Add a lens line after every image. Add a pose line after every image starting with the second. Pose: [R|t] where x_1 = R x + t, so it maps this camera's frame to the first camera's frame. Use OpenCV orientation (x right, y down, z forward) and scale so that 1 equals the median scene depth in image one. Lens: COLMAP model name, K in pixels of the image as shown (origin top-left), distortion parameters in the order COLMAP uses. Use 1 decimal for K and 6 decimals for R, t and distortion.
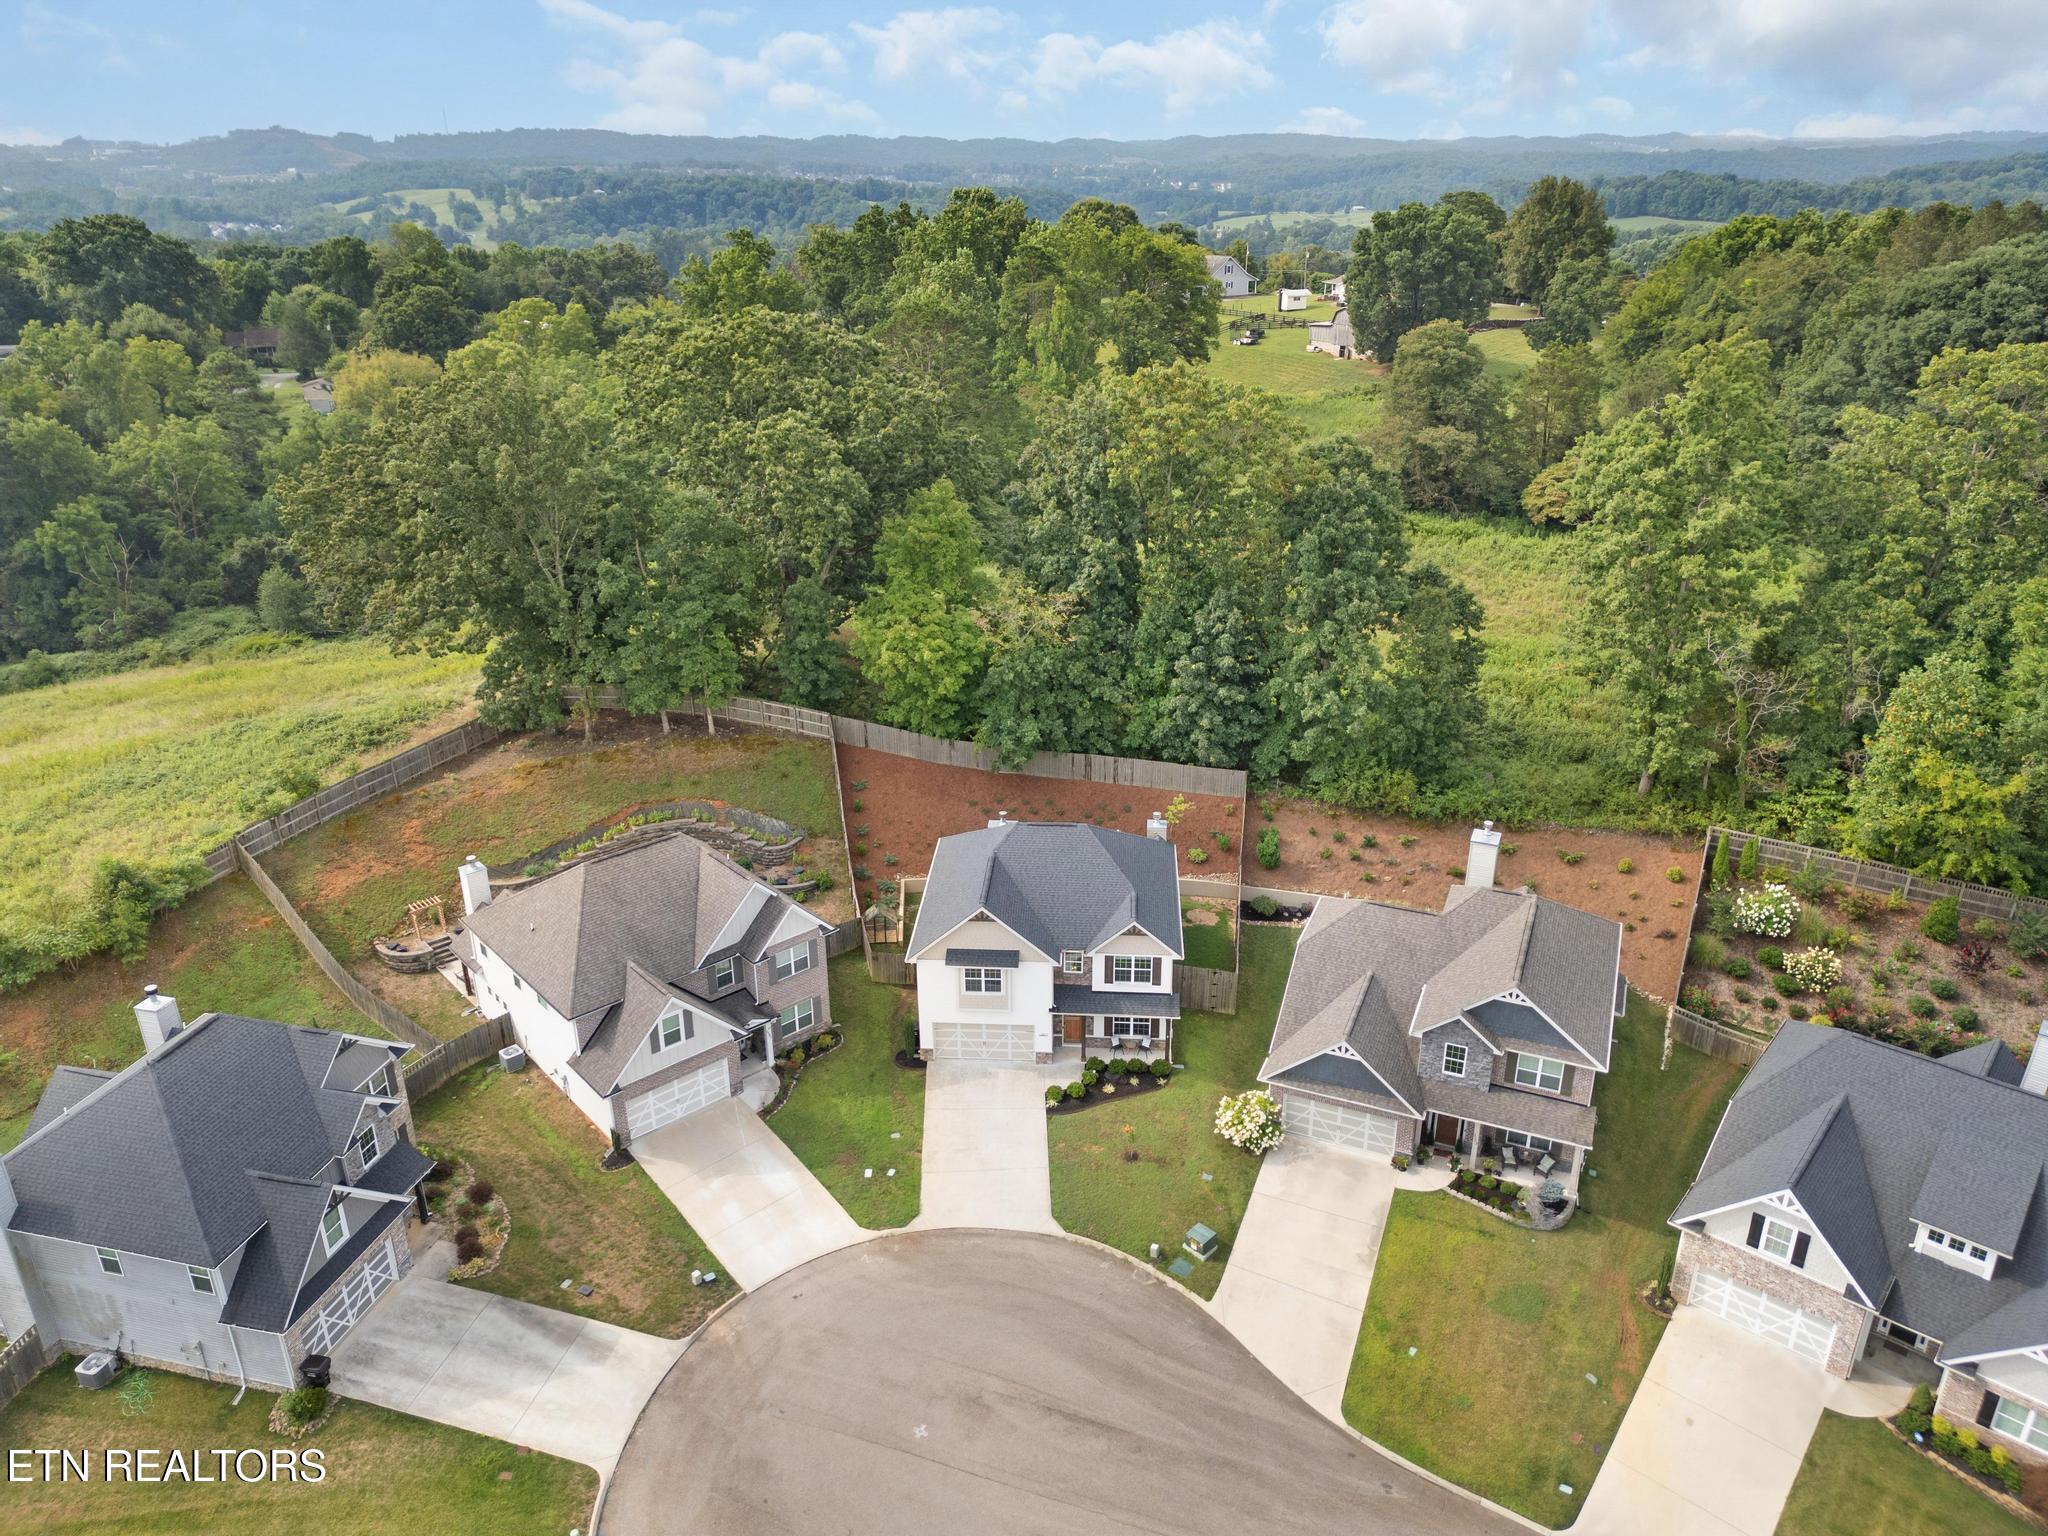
lens RADIAL K [[1459.5, 0, 1022.9], [0, 1459.5, 731.3], [0, 0, 1]] dist [0.057724, -0.002190]
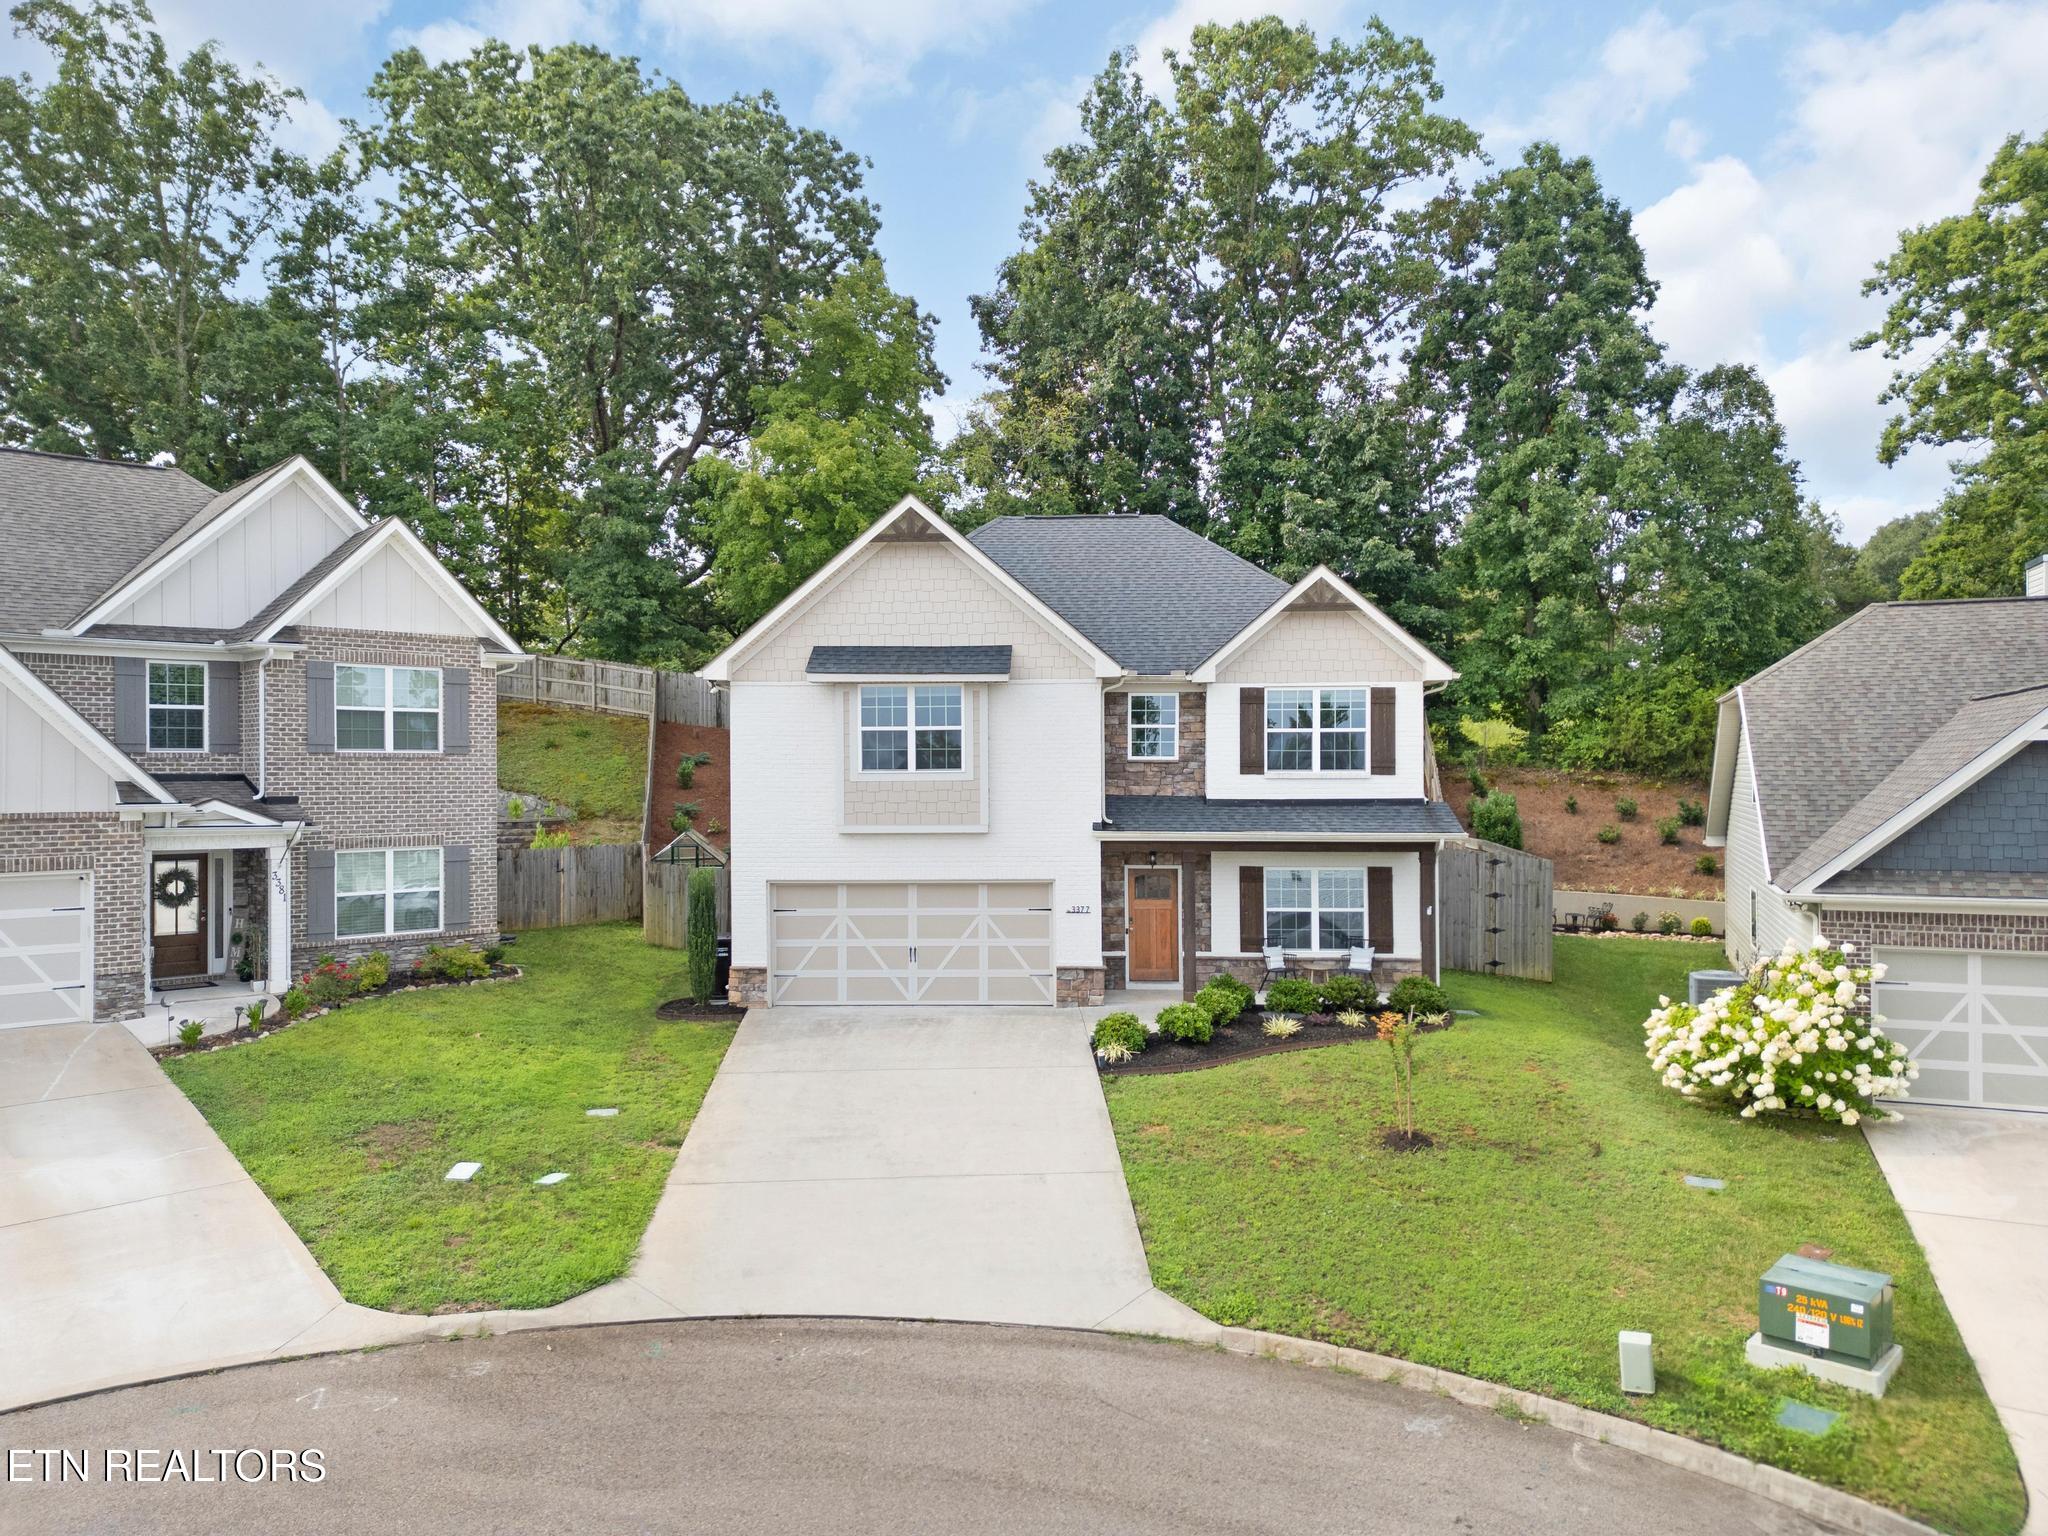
lens RADIAL K [[1435.0, 0, 1024.0], [0, 1435.0, 768.0], [0, 0, 1]] dist [0.077324, -0.087203]
pose [[0.999567, 0.006854, 0.028623, -0.009426], [0.004400, 0.926785, -0.375565, 0.309372], [-0.029101, 0.375529, 0.926354, 0.669444]]
